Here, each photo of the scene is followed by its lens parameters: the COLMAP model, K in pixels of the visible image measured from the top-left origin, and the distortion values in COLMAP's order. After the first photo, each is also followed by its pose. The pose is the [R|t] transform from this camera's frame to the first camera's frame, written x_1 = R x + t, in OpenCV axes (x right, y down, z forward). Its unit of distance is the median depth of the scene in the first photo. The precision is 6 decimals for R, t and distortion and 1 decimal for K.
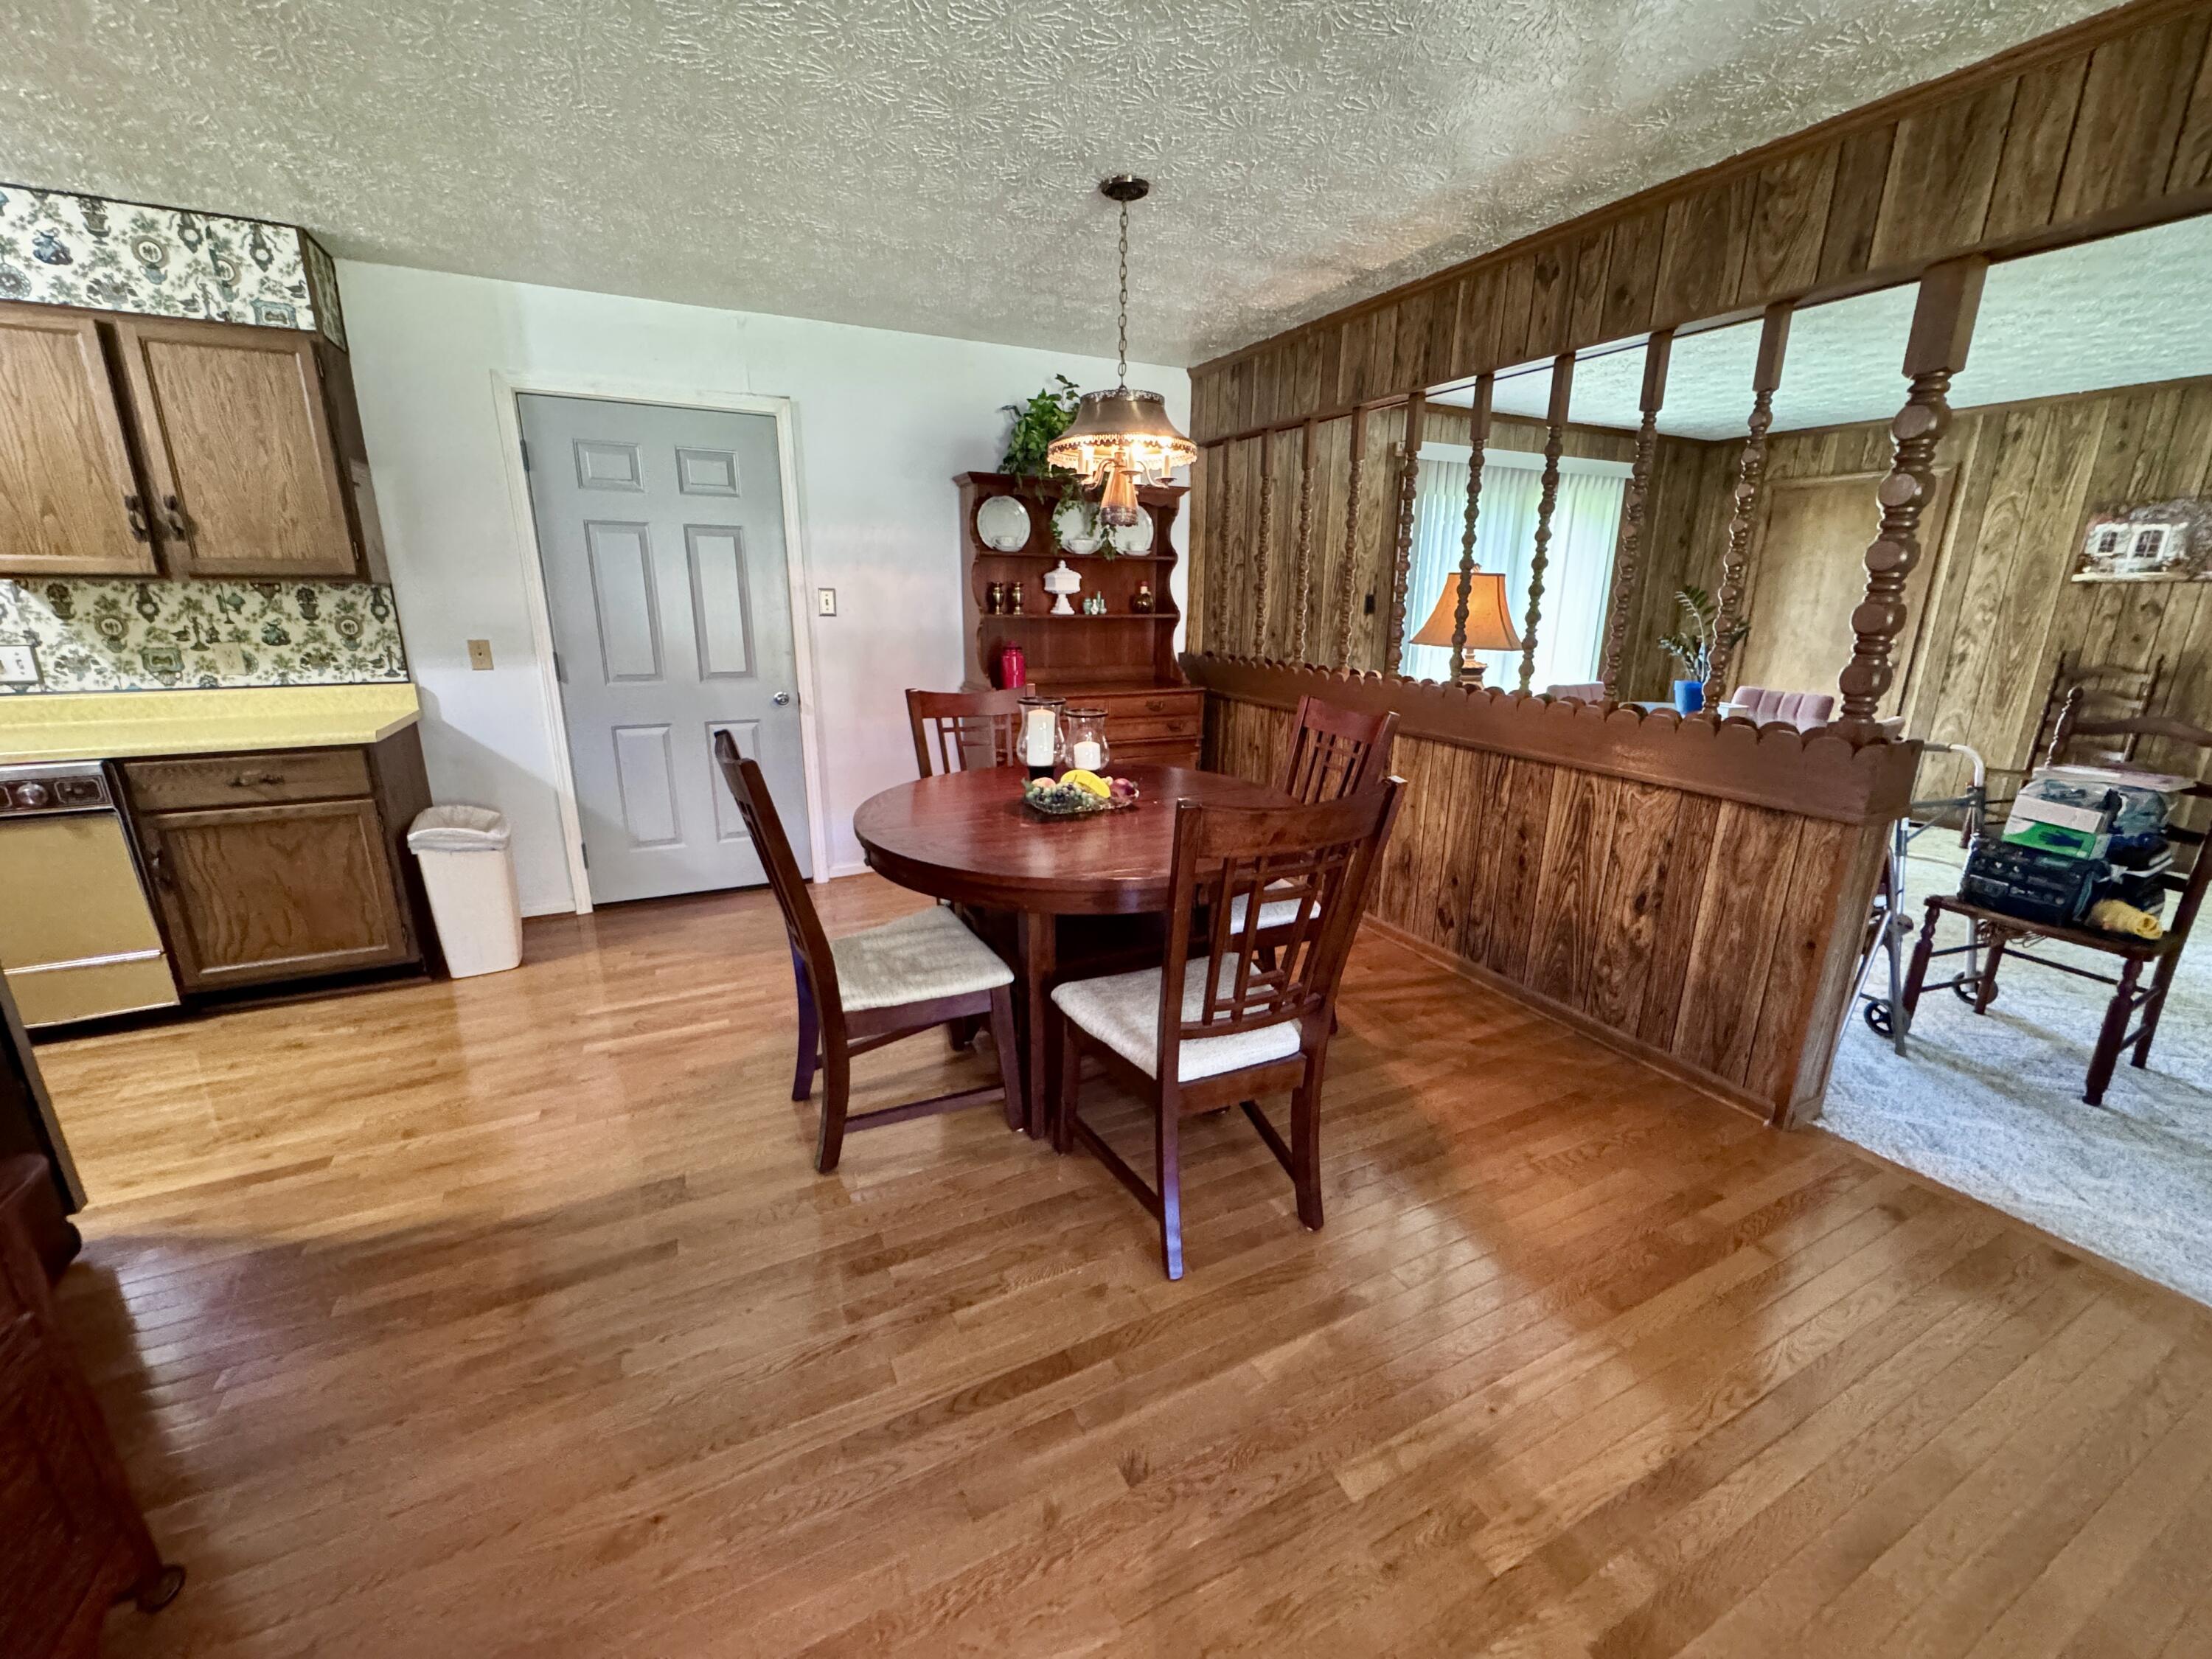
lens RADIAL K [[883.6, 0, 1109.3], [0, 883.6, 829.3], [0, 0, 1]] dist [-0.002743, -0.000298]
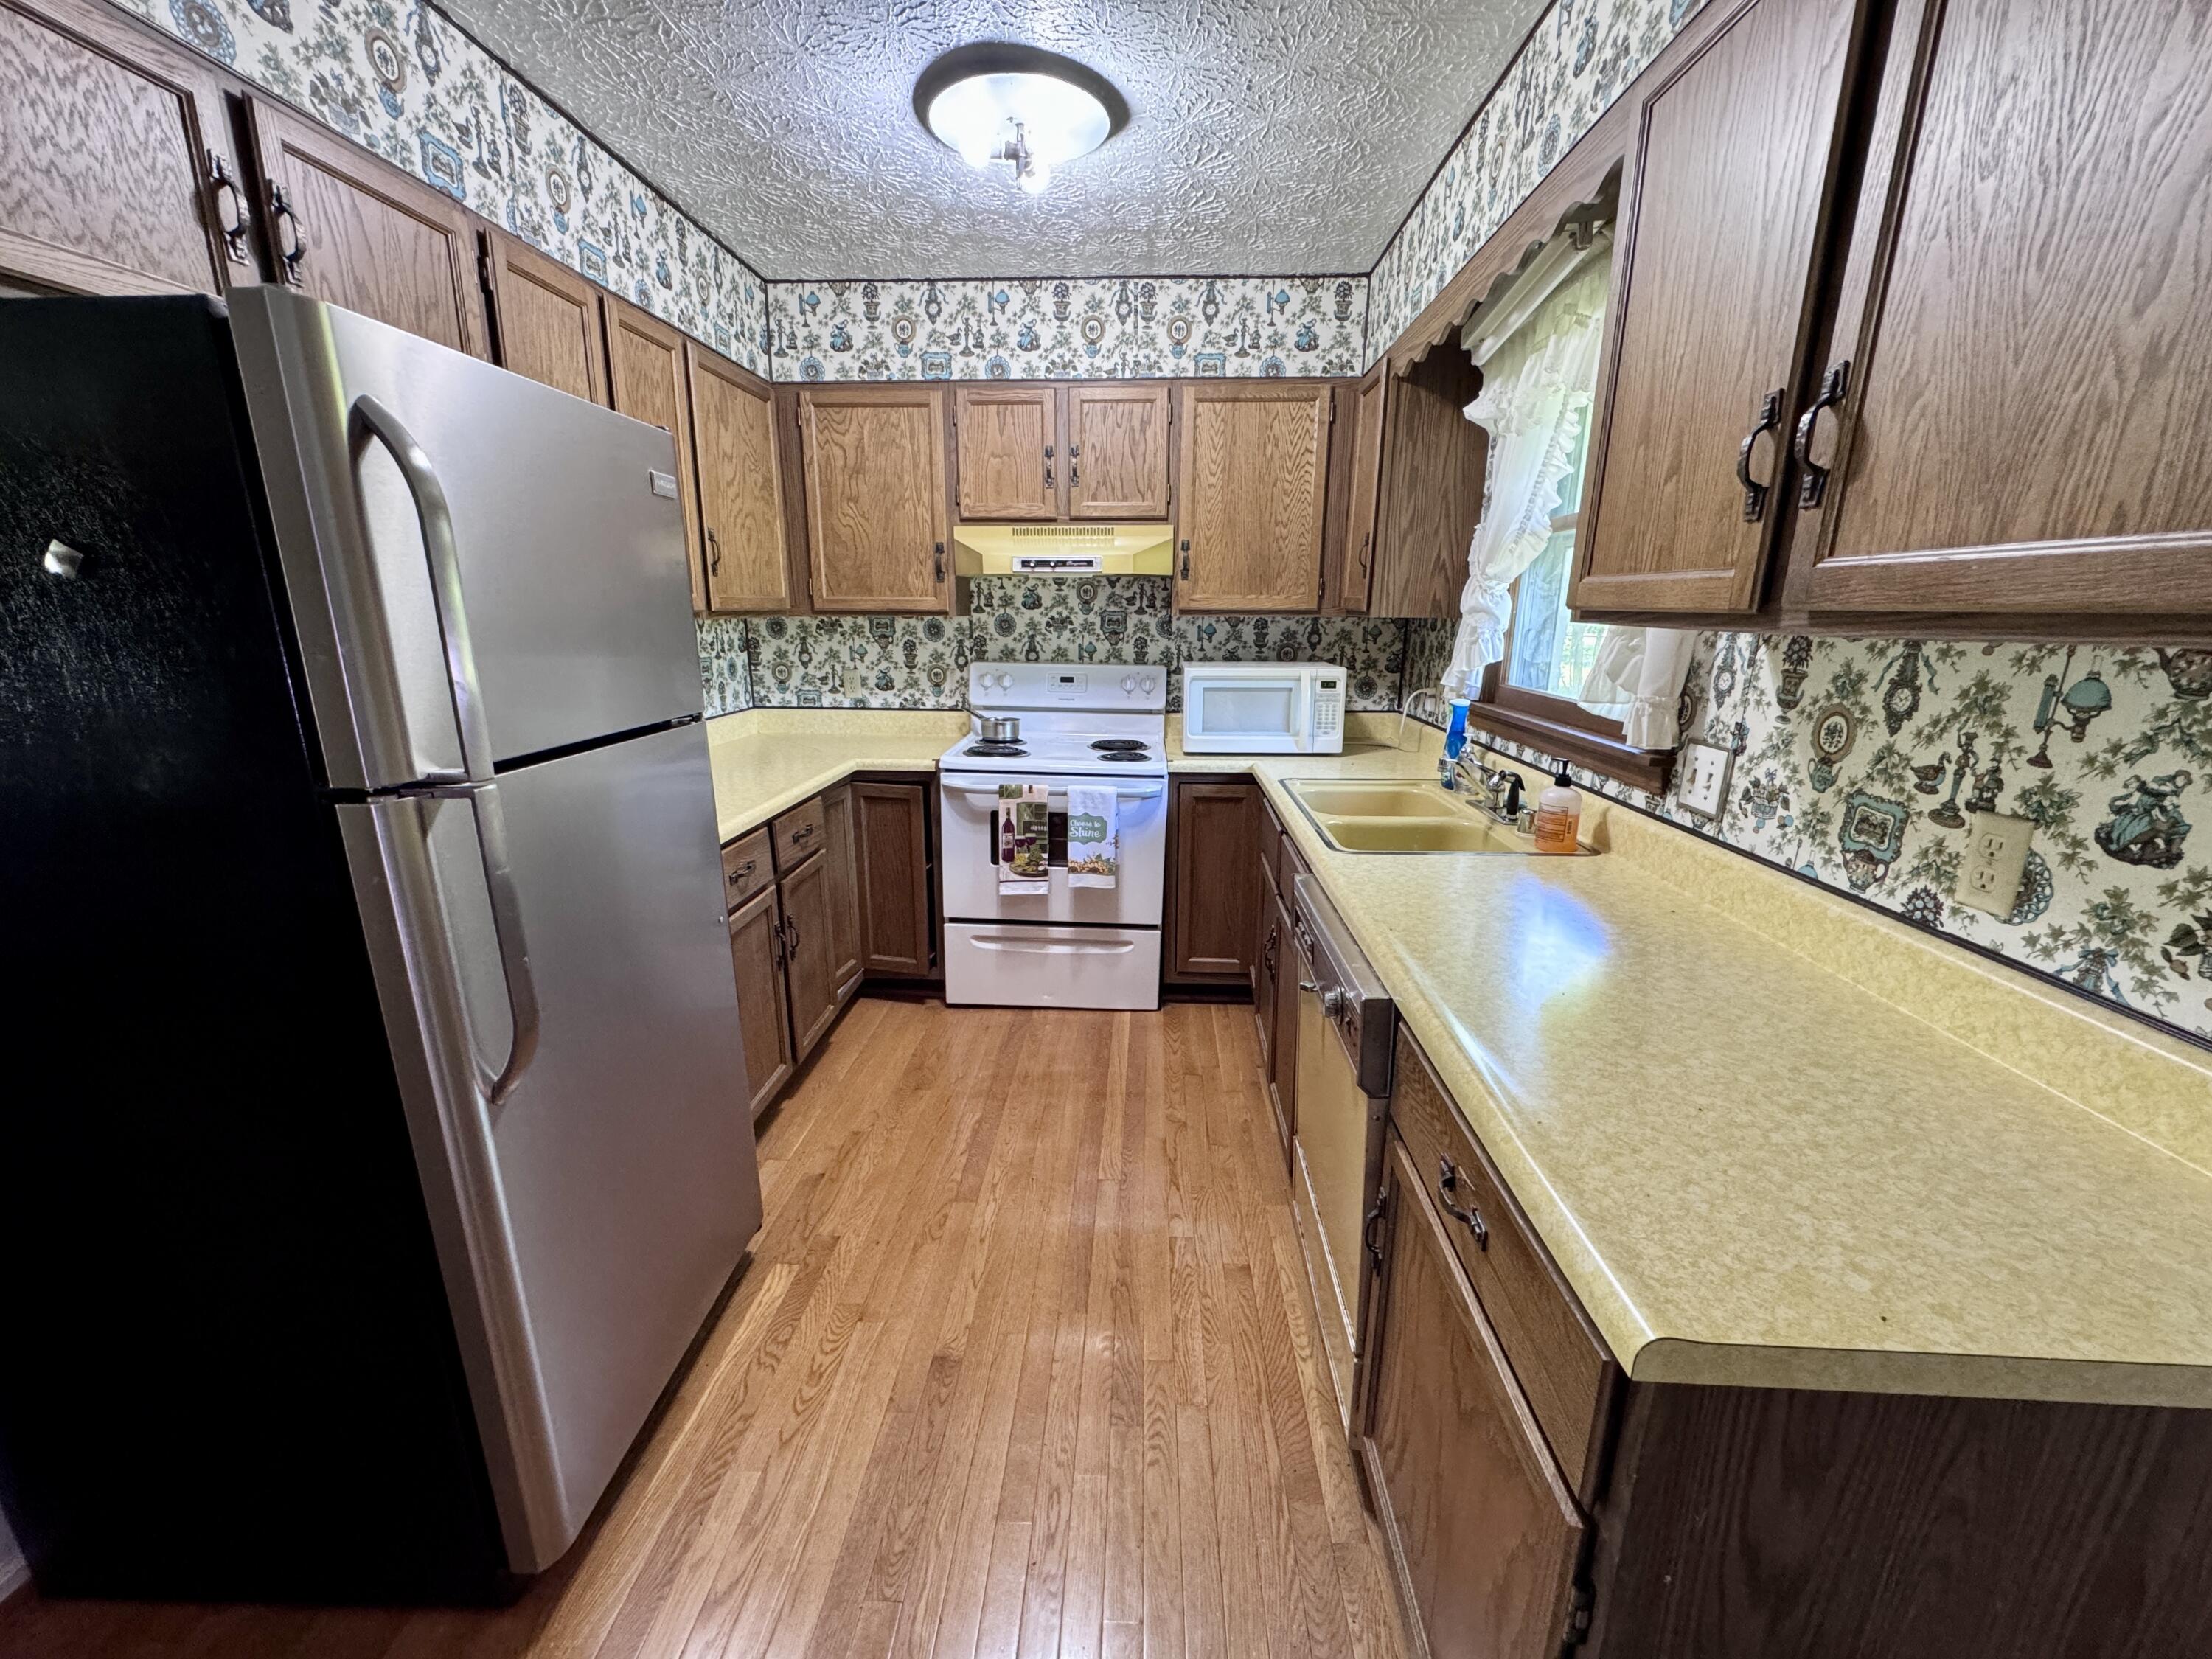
lens RADIAL K [[883.6, 0, 1103.3], [0, 883.6, 833.2], [0, 0, 1]] dist [-0.002743, -0.000298]
pose [[-0.481012, 0.205593, -0.852267, -0.597274], [-0.241131, 0.903599, 0.354068, -0.257573], [0.842902, 0.375819, -0.385068, 0.899868]]
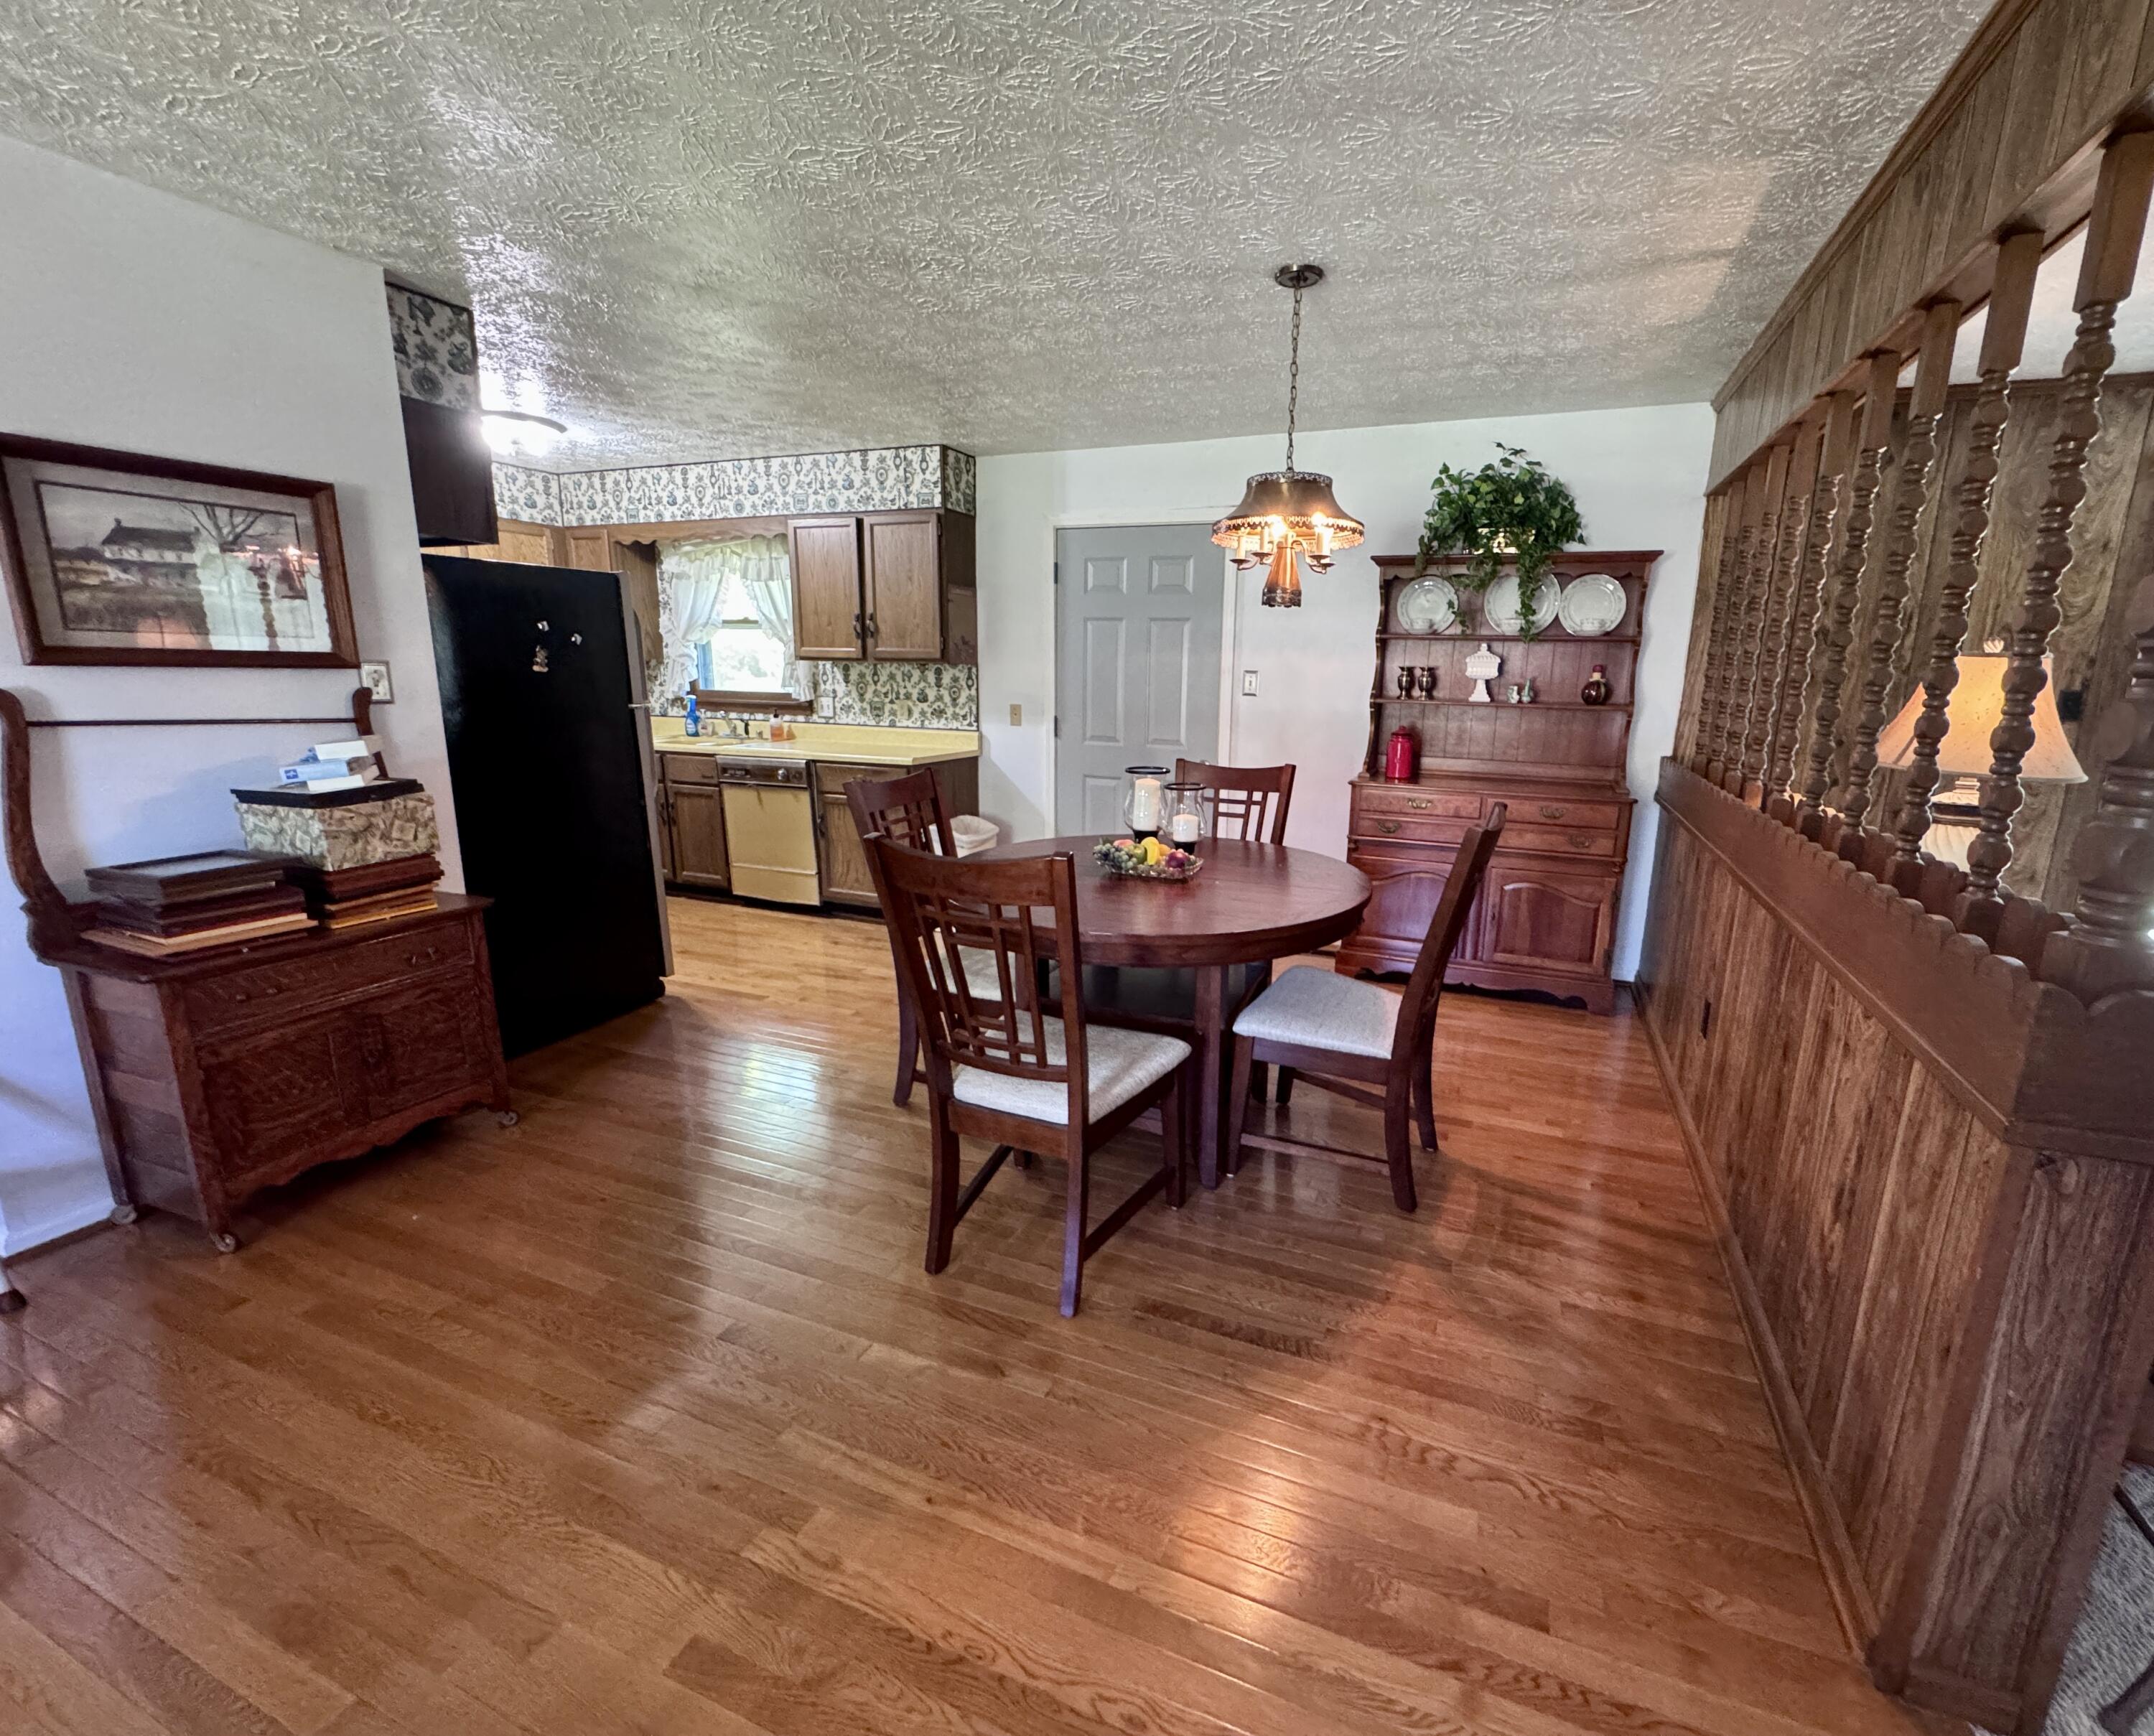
lens RADIAL K [[921.8, 0, 1149.3], [0, 921.8, 867.0], [0, 0, 1]] dist [-0.001349, -0.000790]
pose [[0.672891, 0.159988, -0.722234, 0.626083], [-0.206823, 0.978085, 0.023970, -0.047192], [0.710241, 0.133245, 0.691233, 0.197933]]
